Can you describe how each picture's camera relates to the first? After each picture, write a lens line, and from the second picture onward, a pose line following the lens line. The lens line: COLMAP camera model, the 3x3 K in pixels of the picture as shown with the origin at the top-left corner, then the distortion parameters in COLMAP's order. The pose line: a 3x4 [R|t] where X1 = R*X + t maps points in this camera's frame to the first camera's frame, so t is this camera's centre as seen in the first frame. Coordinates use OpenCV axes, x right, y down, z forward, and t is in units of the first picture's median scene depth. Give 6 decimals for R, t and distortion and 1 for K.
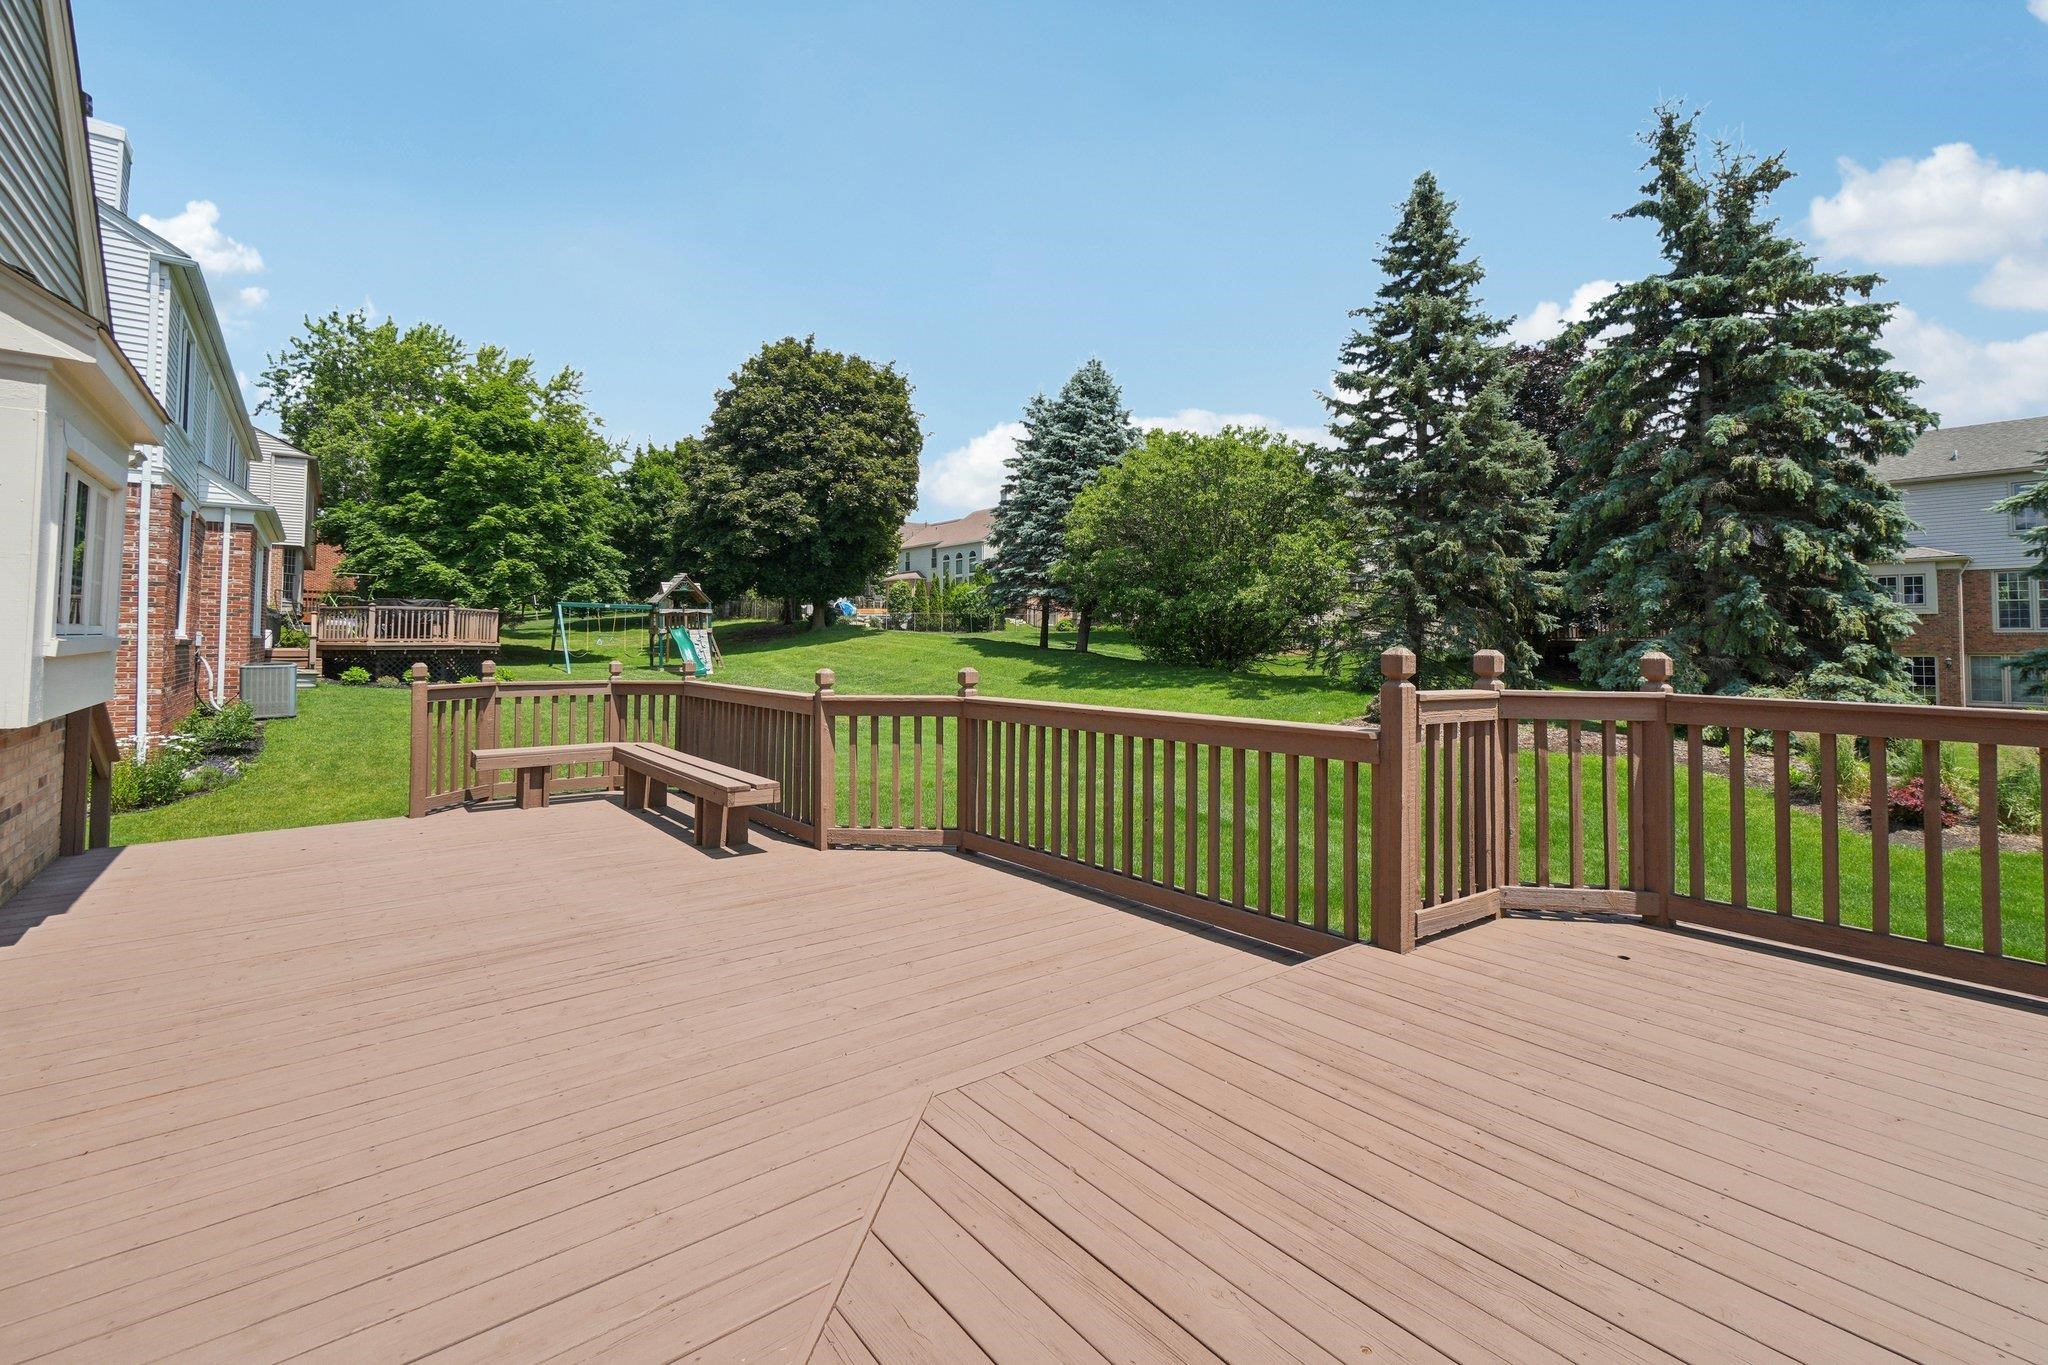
lens RADIAL K [[900.1, 0, 1030.6], [0, 900.1, 670.7], [0, 0, 1]] dist [-0.002117, 0.000415]
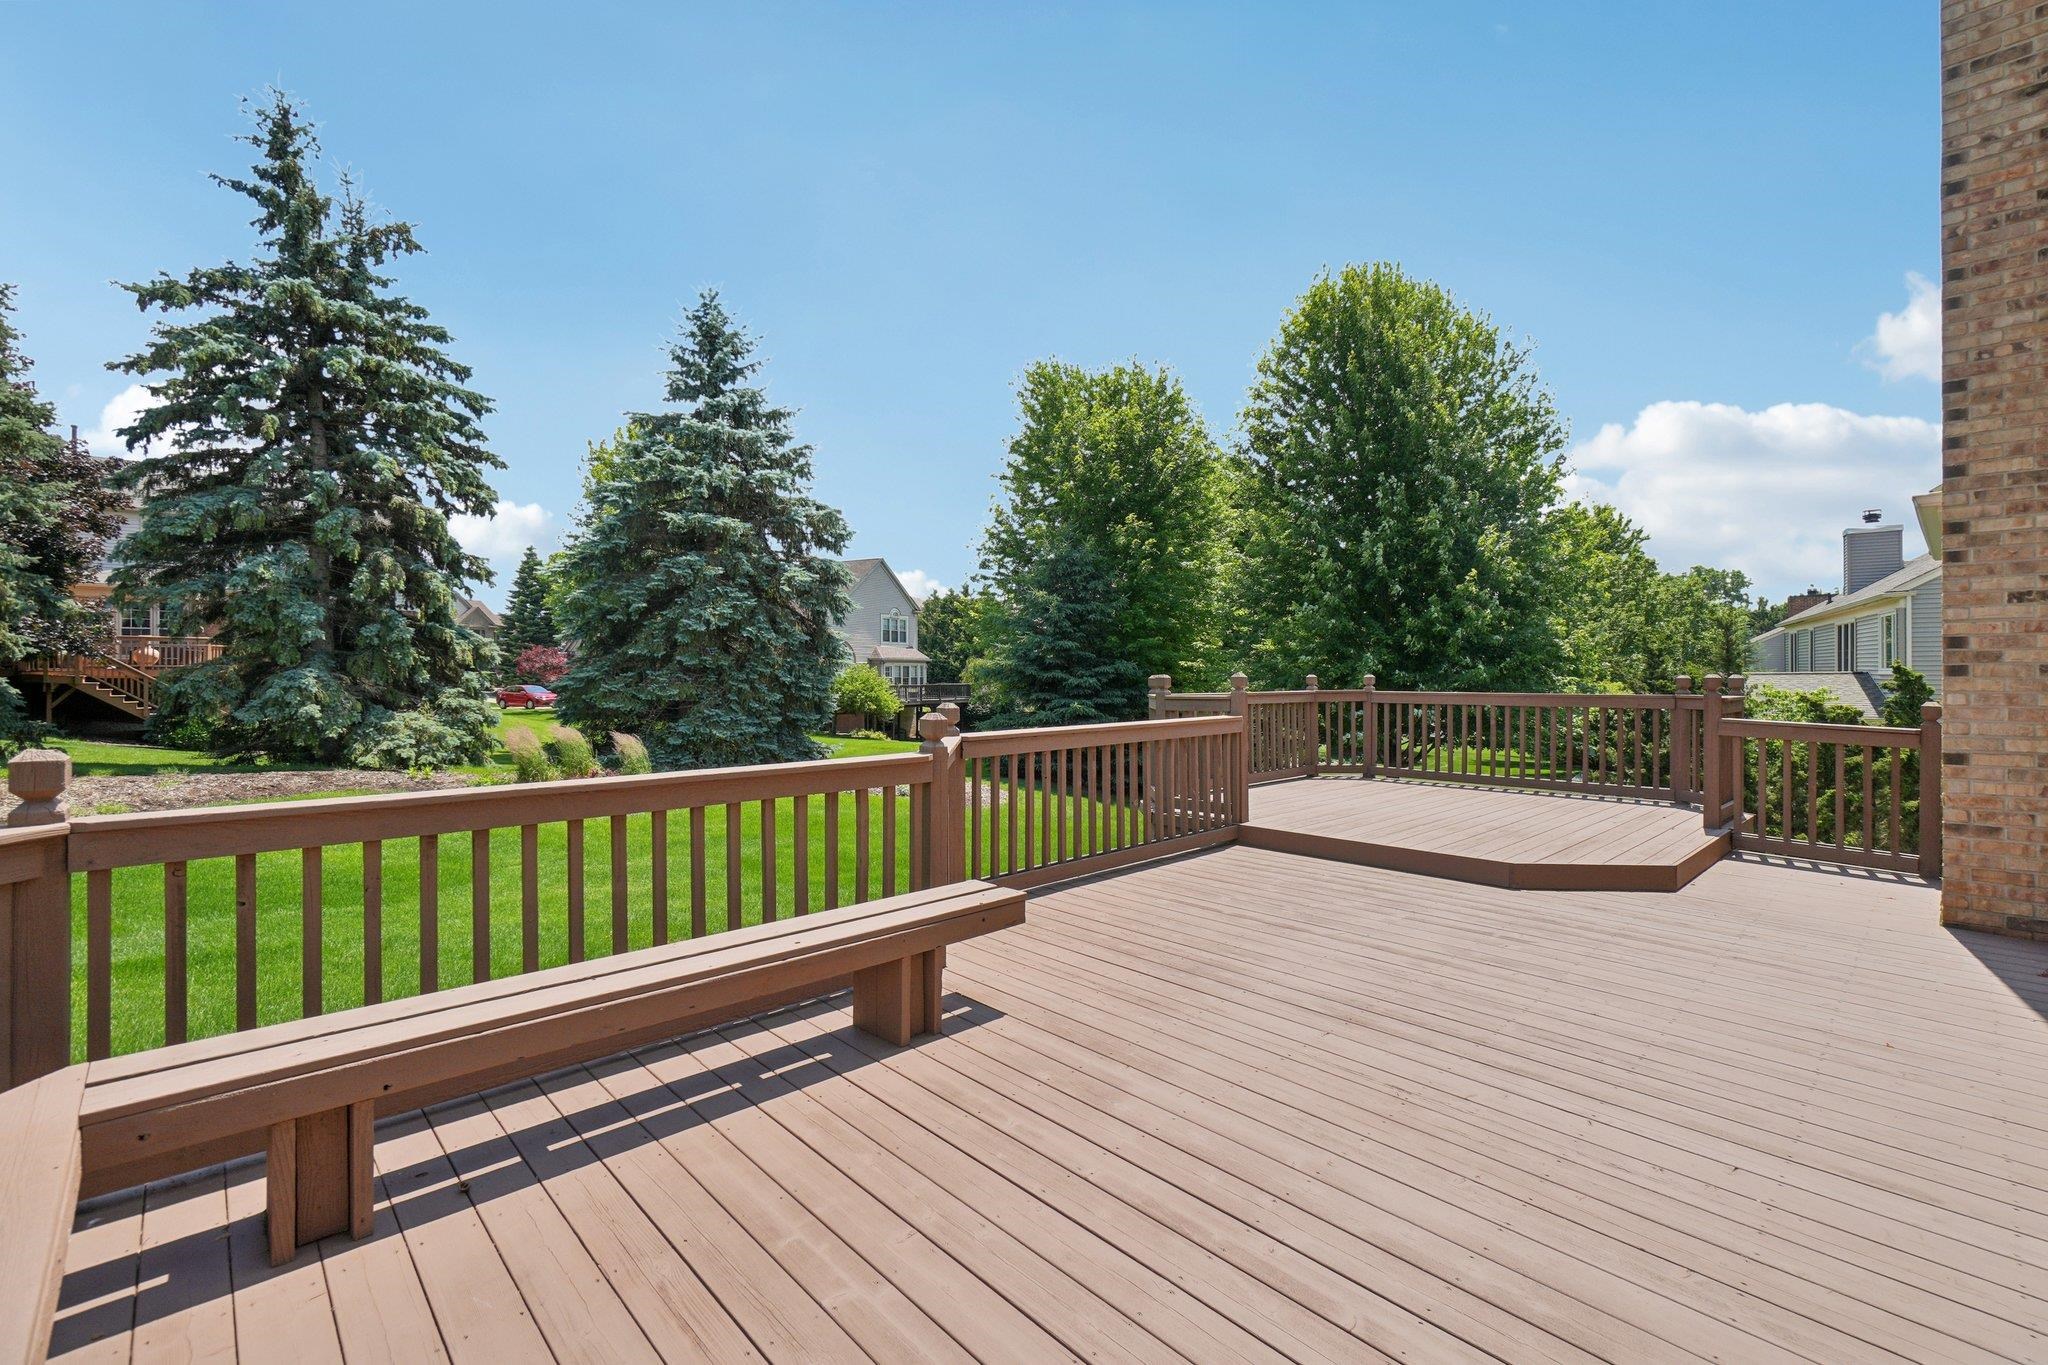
lens RADIAL K [[900.1, 0, 1030.6], [0, 900.1, 670.7], [0, 0, 1]] dist [-0.002117, 0.000415]
pose [[-0.105695, 0.002203, 0.994396, -0.346781], [0.024221, 0.999707, 0.000360, -0.013088], [-0.994104, 0.024123, -0.105717, 0.379291]]
